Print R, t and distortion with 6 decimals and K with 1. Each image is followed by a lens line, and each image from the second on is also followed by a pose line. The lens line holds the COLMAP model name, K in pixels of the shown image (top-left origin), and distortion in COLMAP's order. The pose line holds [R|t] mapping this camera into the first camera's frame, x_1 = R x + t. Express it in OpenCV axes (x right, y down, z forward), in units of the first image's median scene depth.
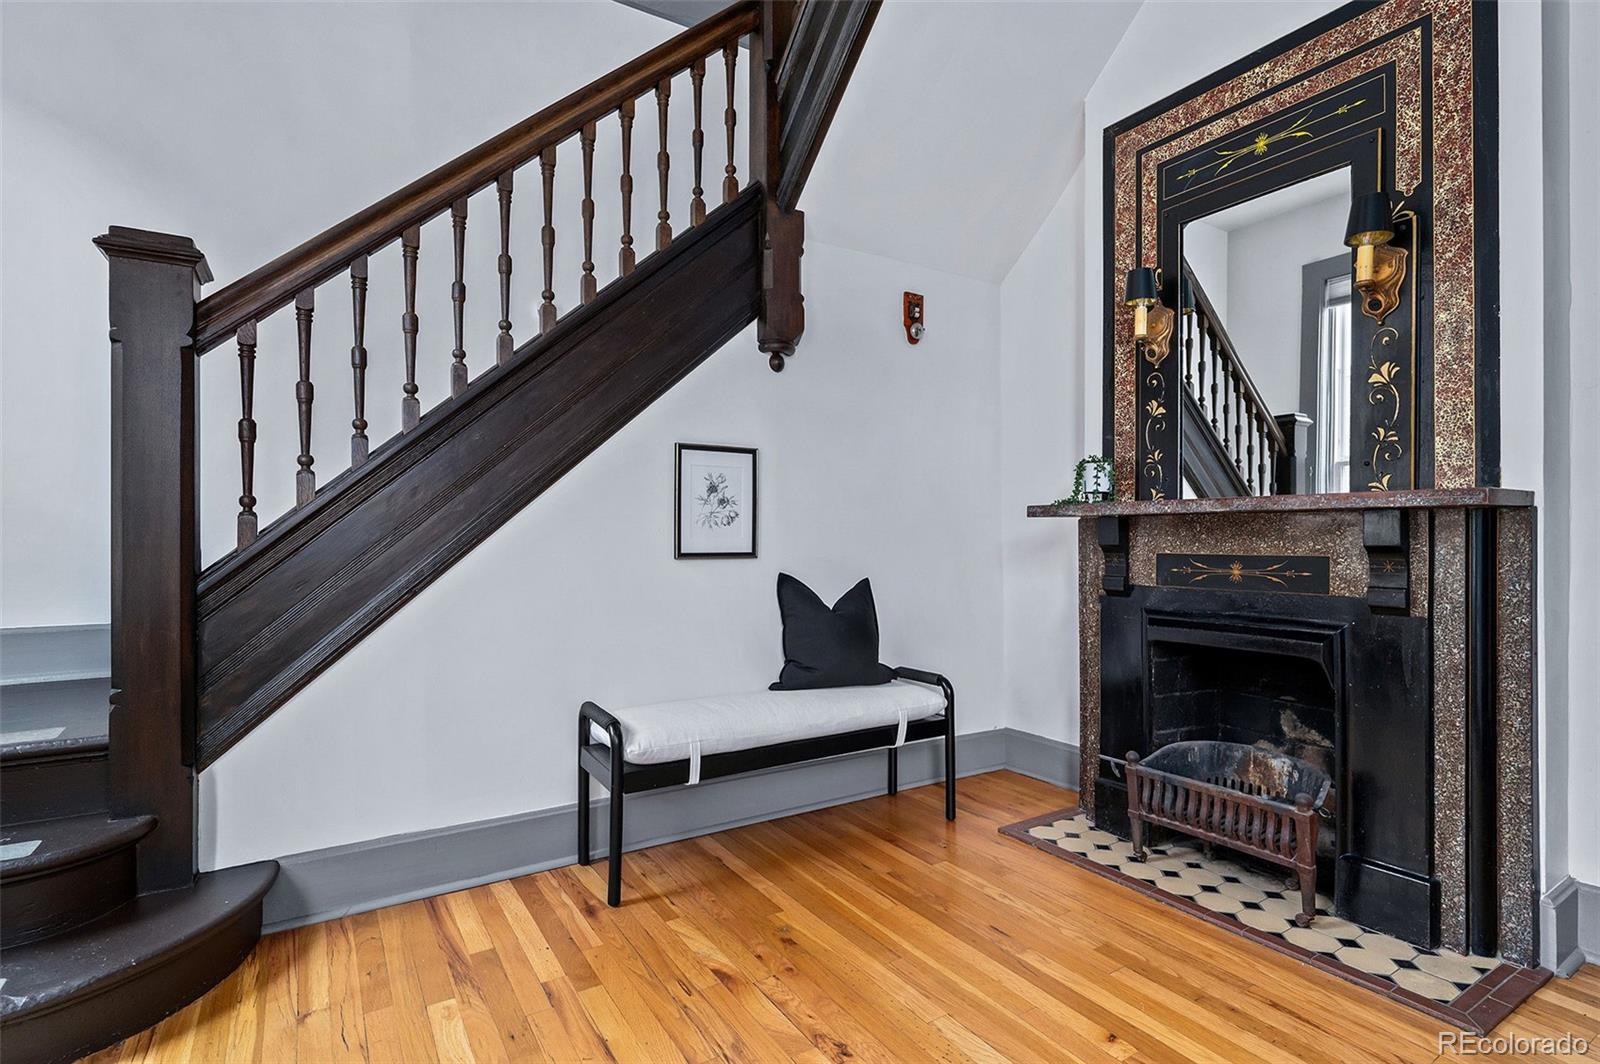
lens RADIAL K [[784.2, 0, 800.0], [0, 784.2, 532.0], [0, 0, 1]] dist [0.001815, 0.000218]
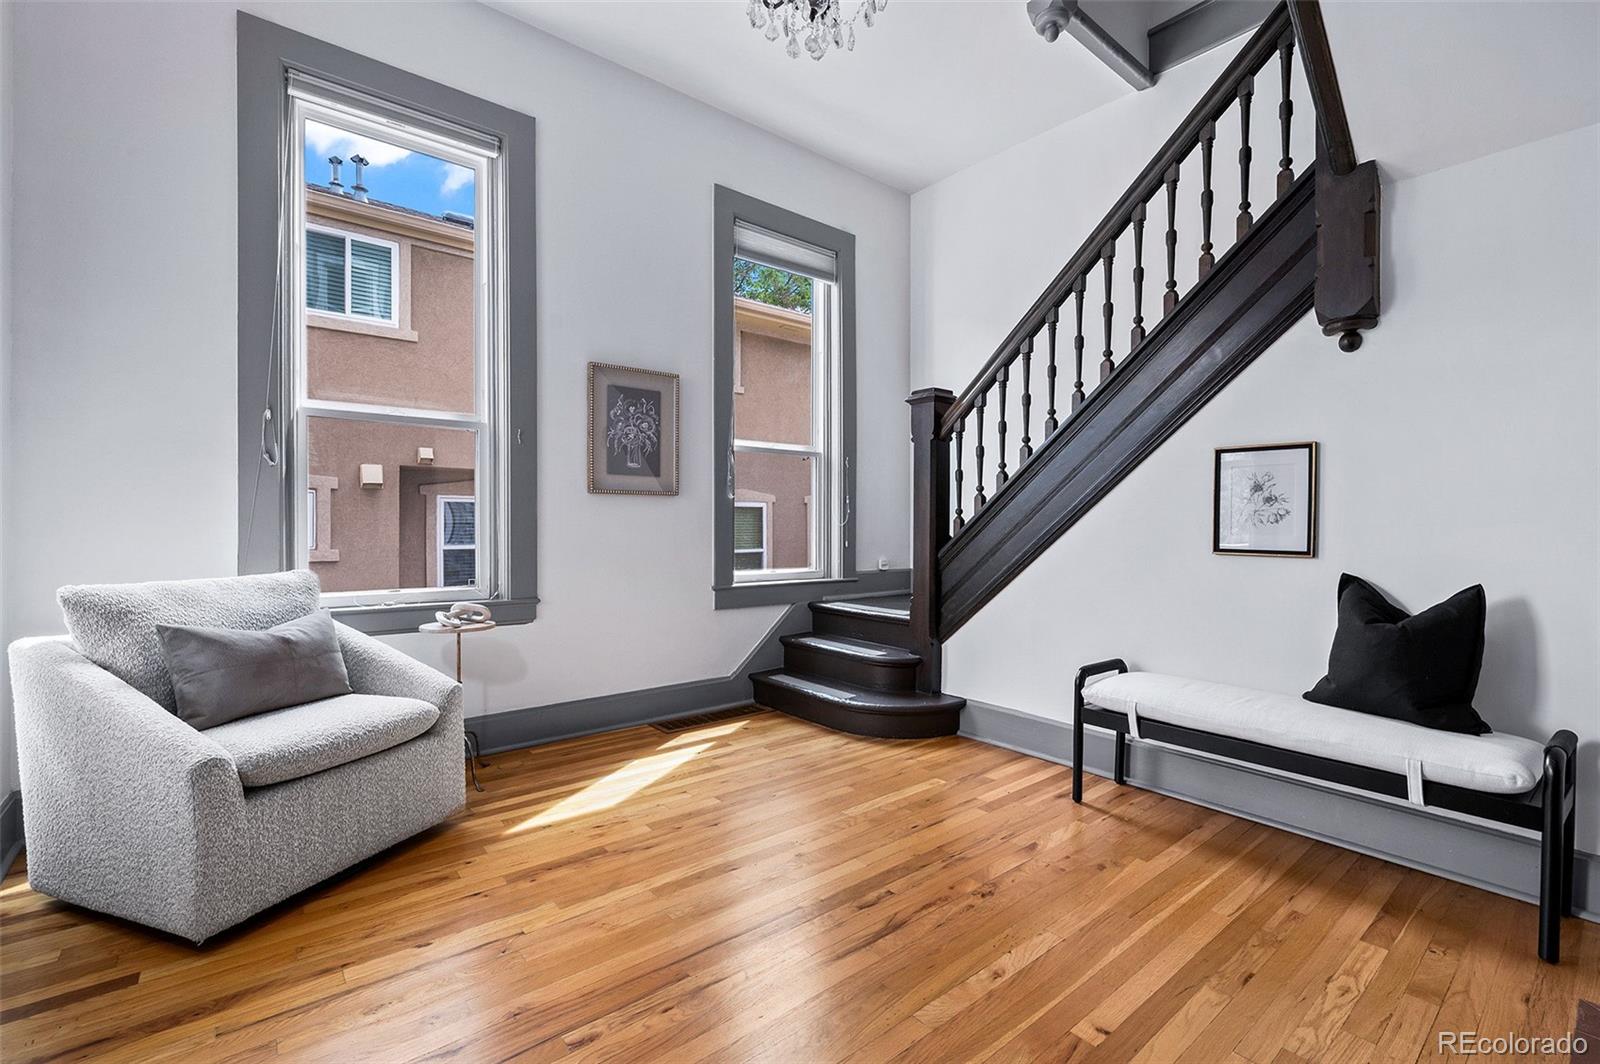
lens RADIAL K [[693.4, 0, 800.0], [0, 693.4, 532.0], [0, 0, 1]] dist [0.000203, -0.000060]
pose [[0.118354, 0.007779, -0.992941, 0.800835], [-0.009643, 0.999931, 0.006684, 0.002855], [0.992925, 0.008784, 0.118420, 0.331863]]
